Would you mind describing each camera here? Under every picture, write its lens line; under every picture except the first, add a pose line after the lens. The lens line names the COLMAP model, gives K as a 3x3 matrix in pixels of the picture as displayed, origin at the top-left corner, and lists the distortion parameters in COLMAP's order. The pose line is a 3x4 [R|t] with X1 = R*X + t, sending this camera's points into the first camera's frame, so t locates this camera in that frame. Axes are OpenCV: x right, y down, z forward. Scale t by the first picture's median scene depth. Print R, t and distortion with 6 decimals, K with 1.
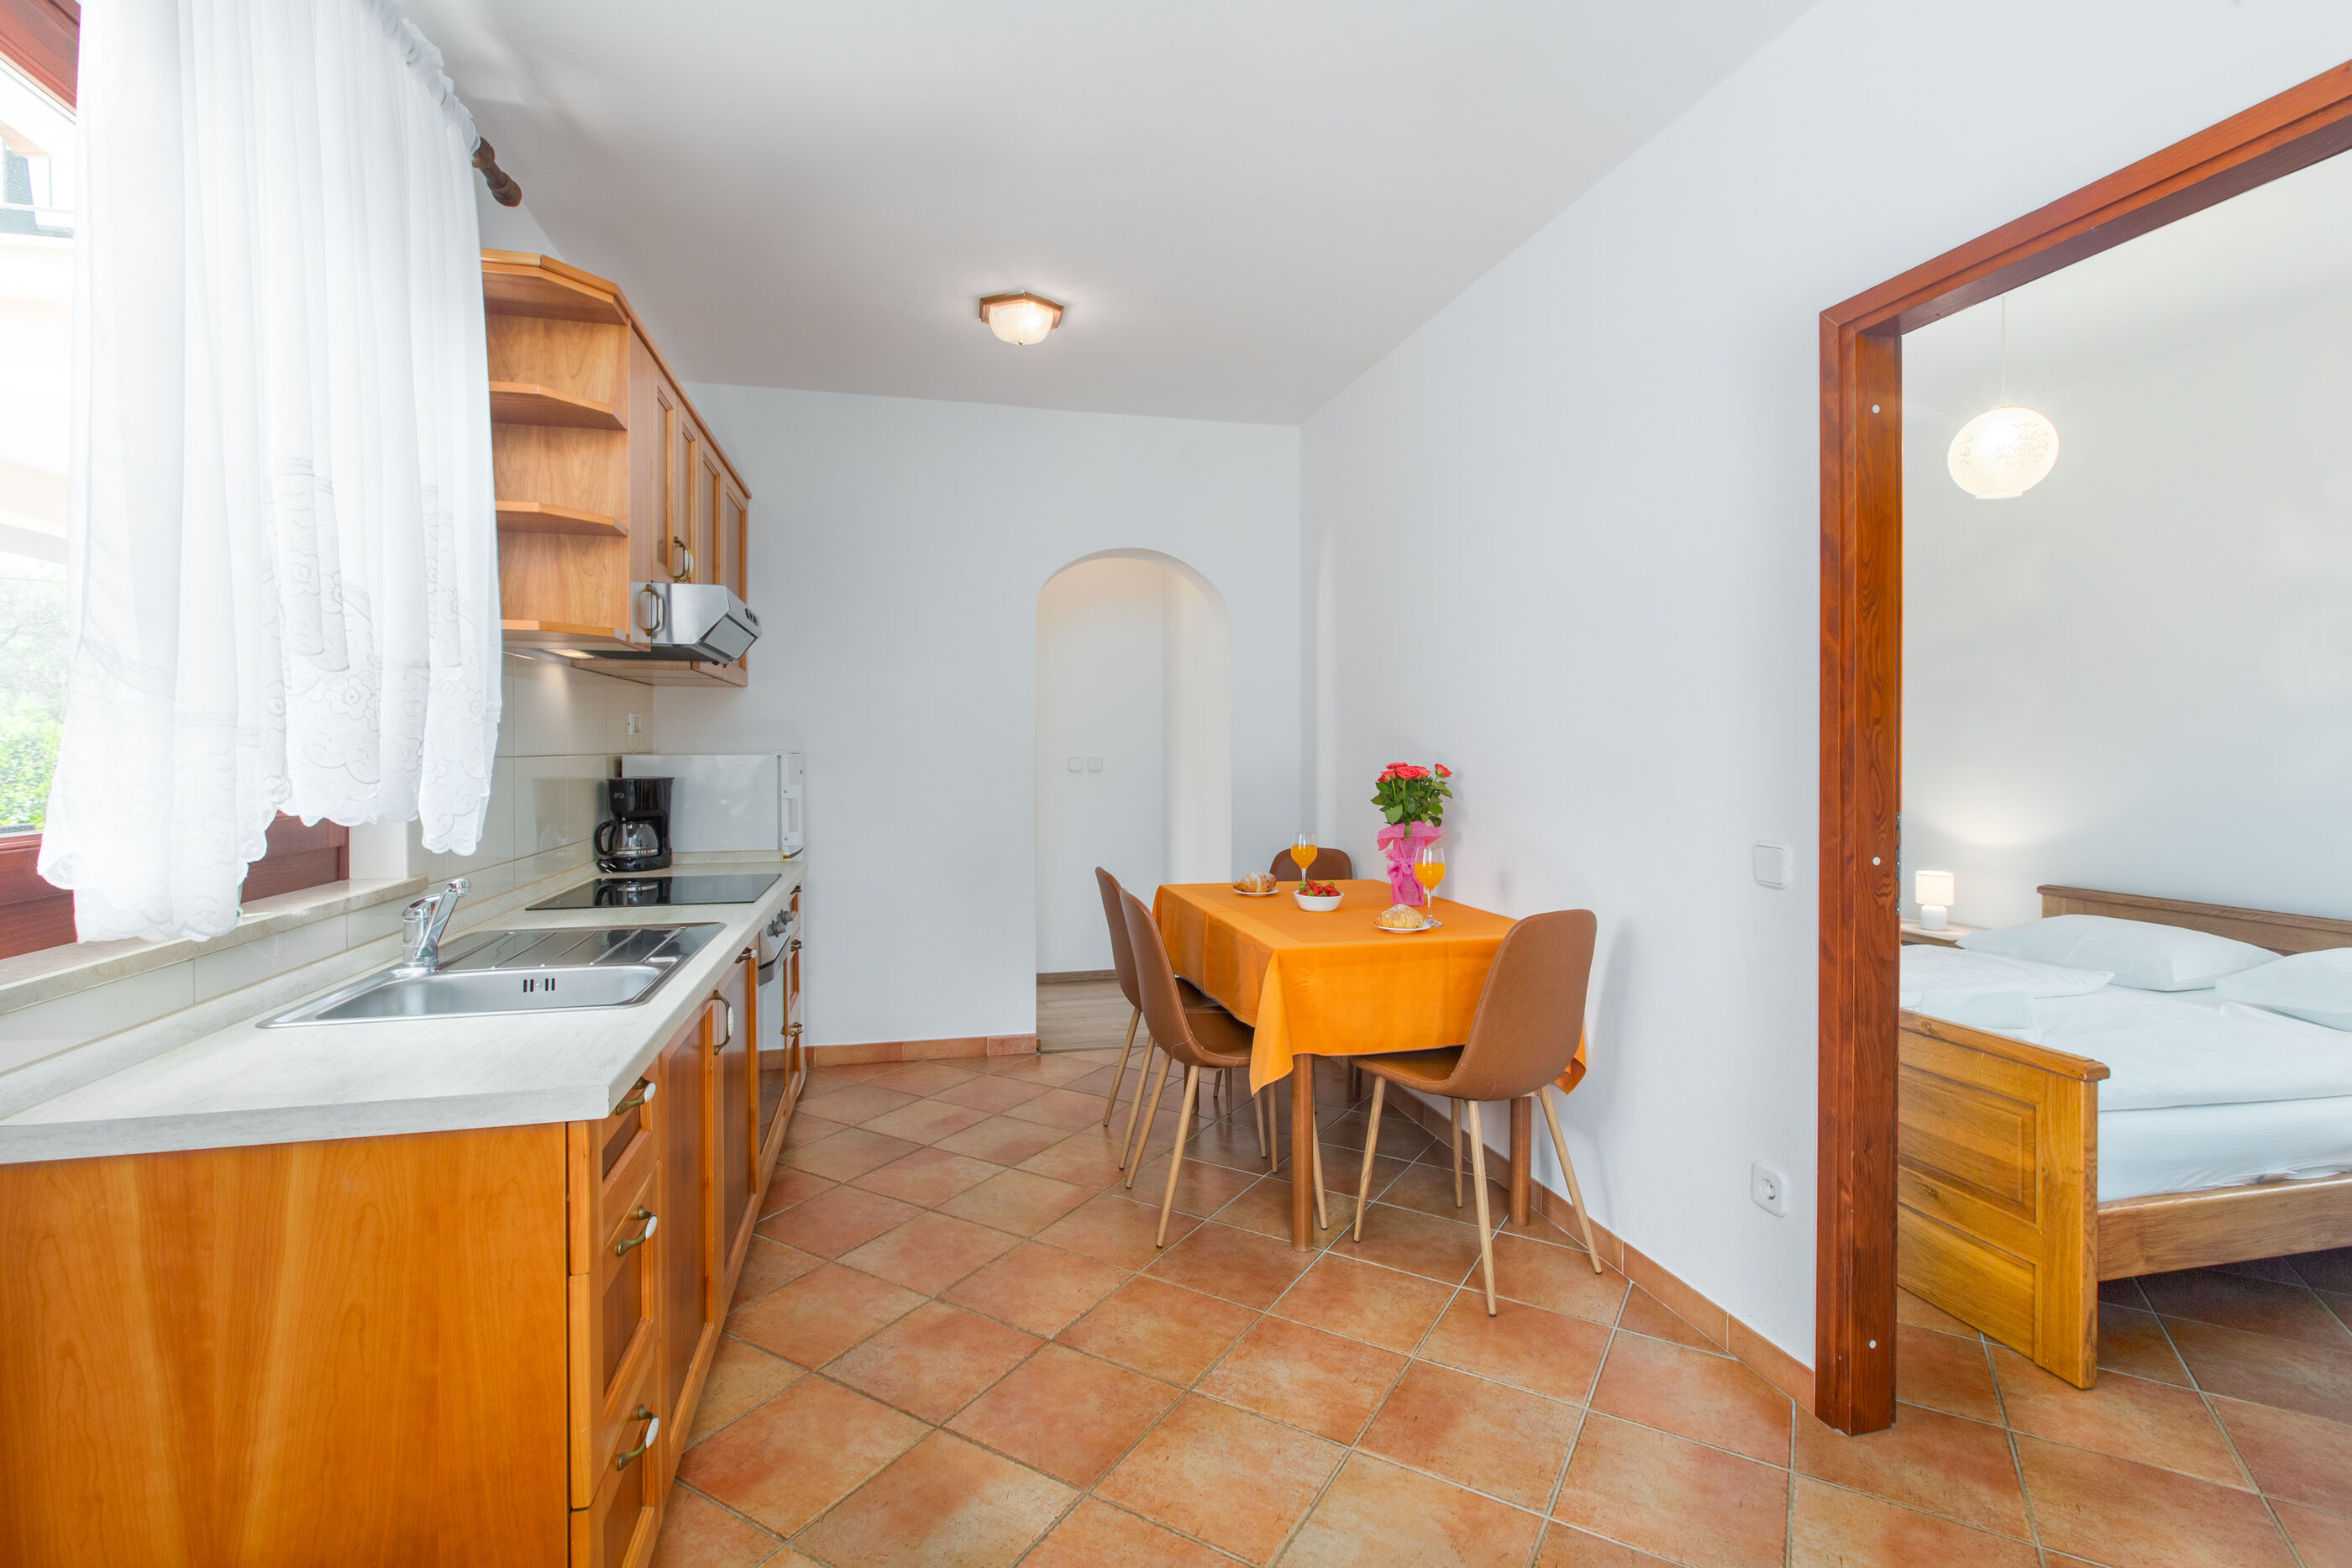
lens RADIAL K [[1101.9, 0, 1182.2], [0, 1101.9, 750.3], [0, 0, 1]] dist [0.000265, 0.001554]
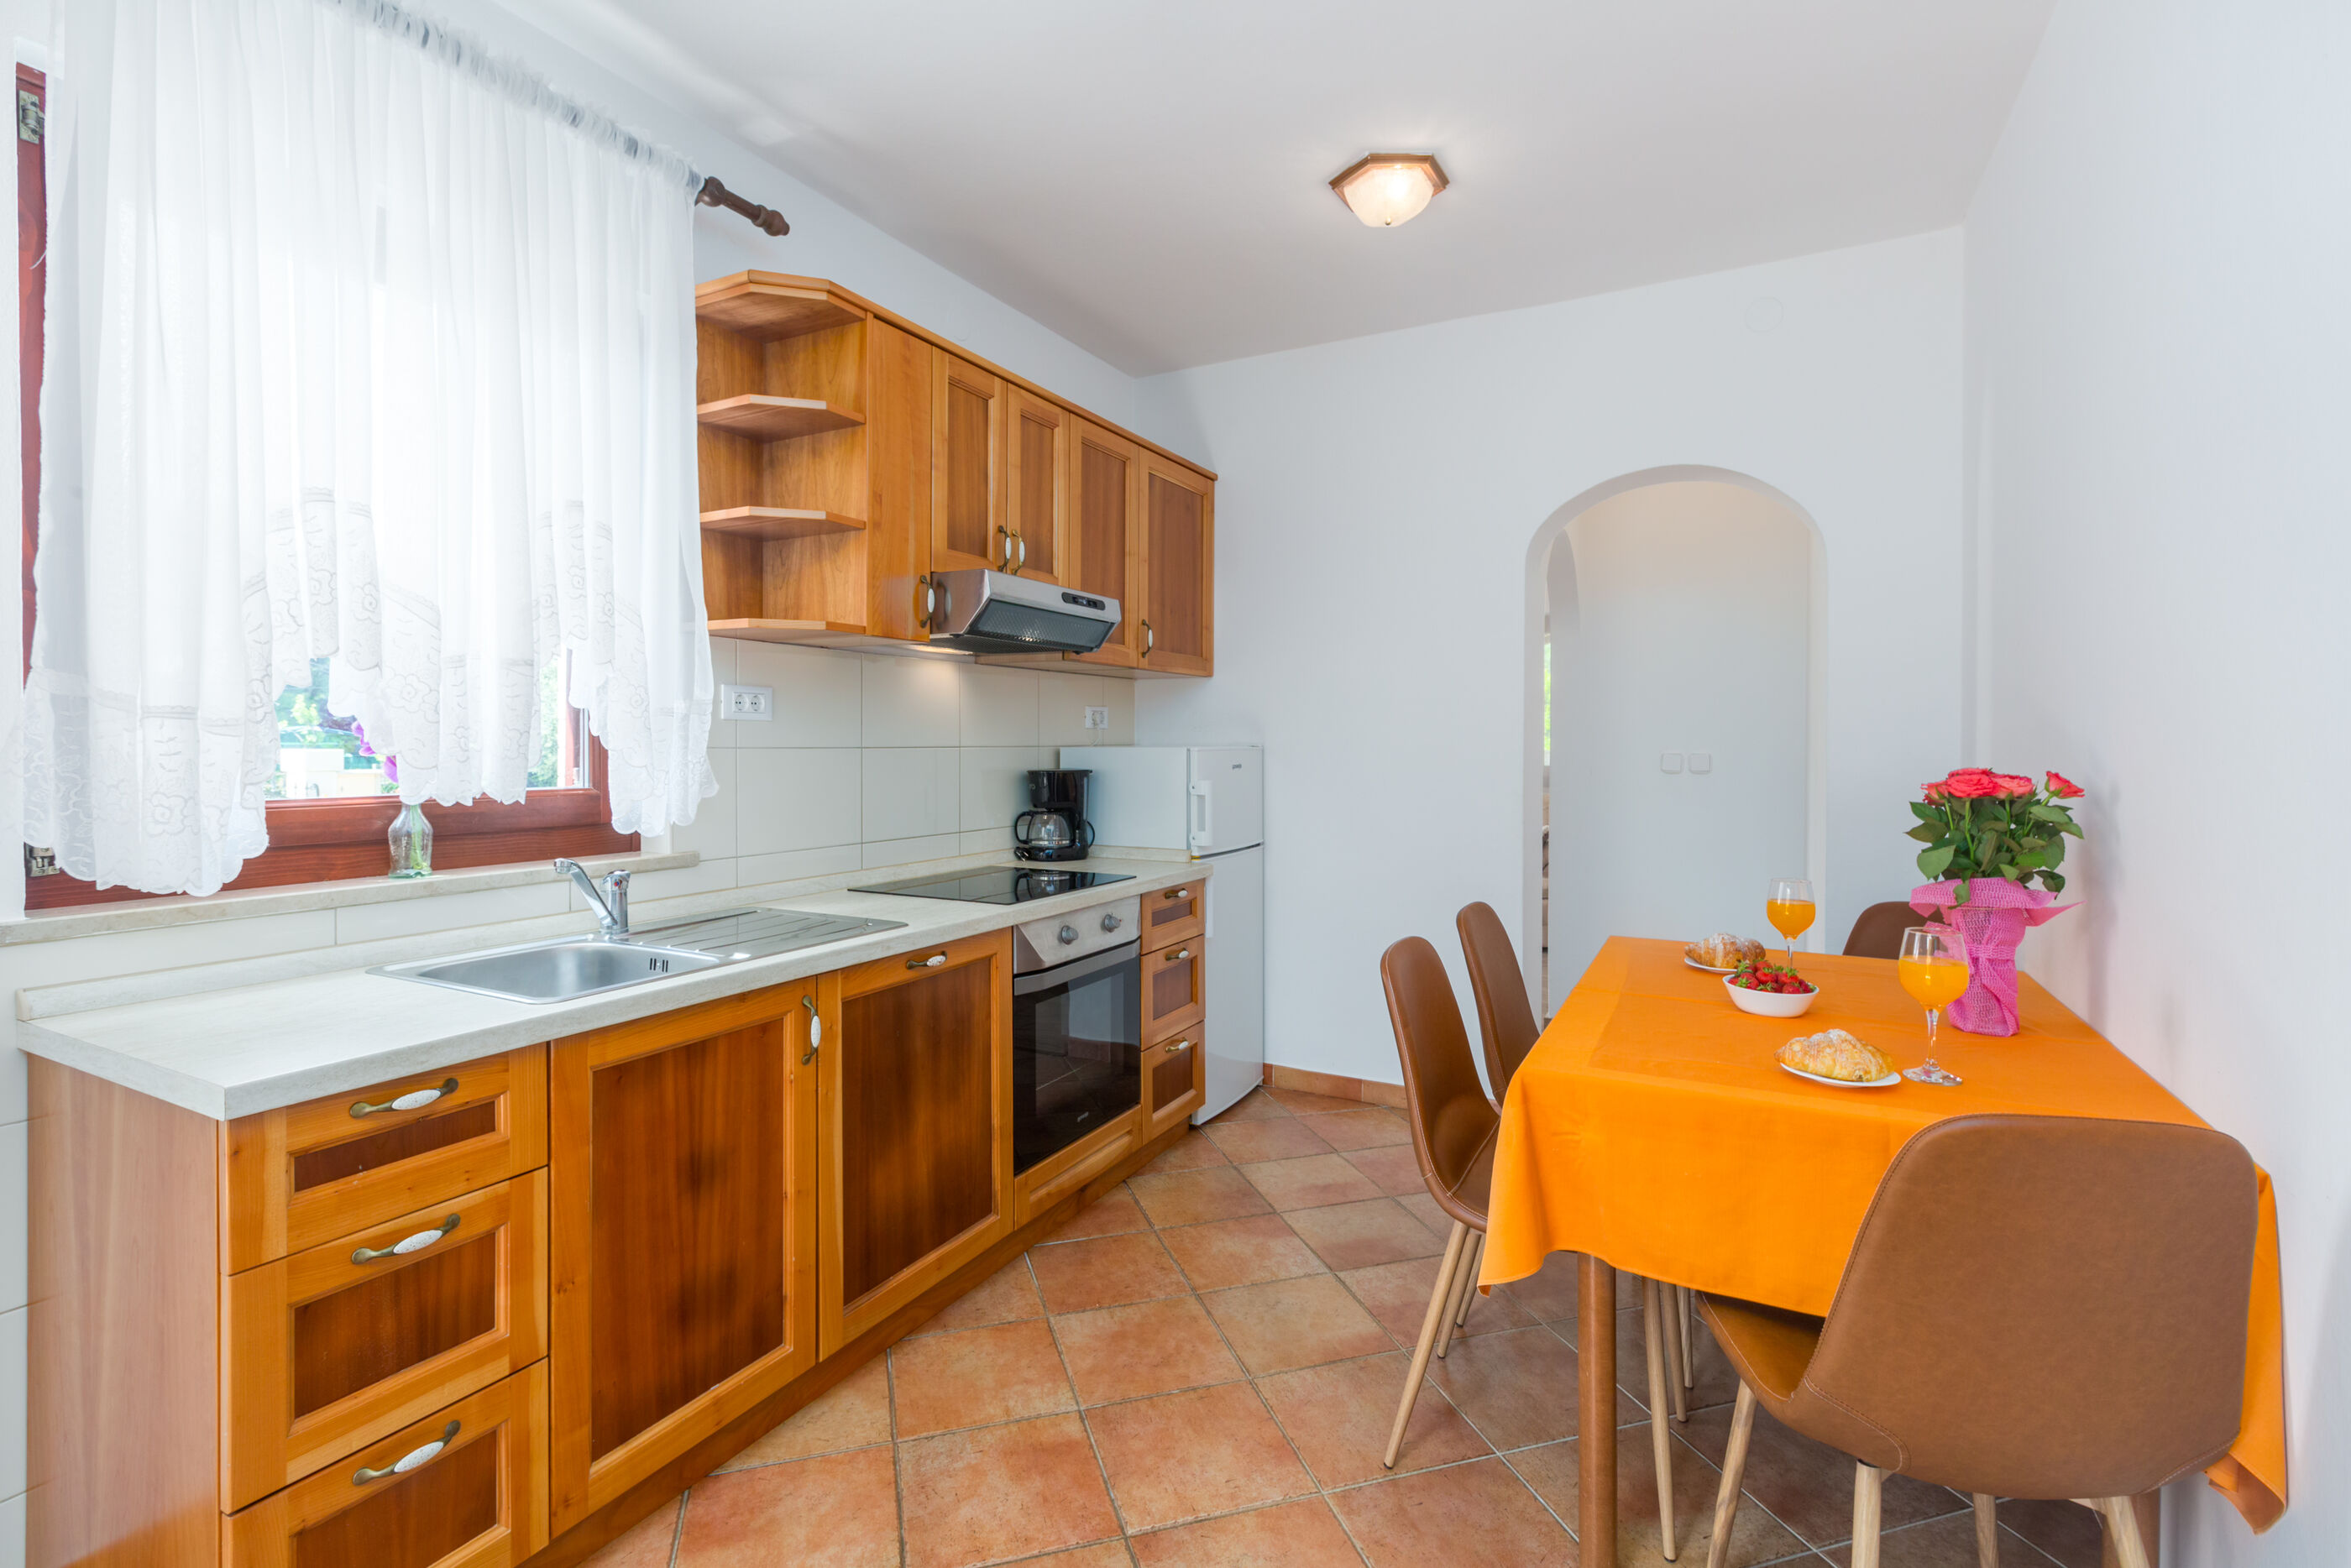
lens RADIAL K [[1101.4, 0, 1133.9], [0, 1101.4, 750.8], [0, 0, 1]] dist [0.000265, 0.001554]
pose [[0.731617, 0.006937, -0.681681, 0.264579], [-0.003253, 0.999972, 0.006685, 0.000395], [0.681708, -0.002674, 0.731619, 0.314232]]
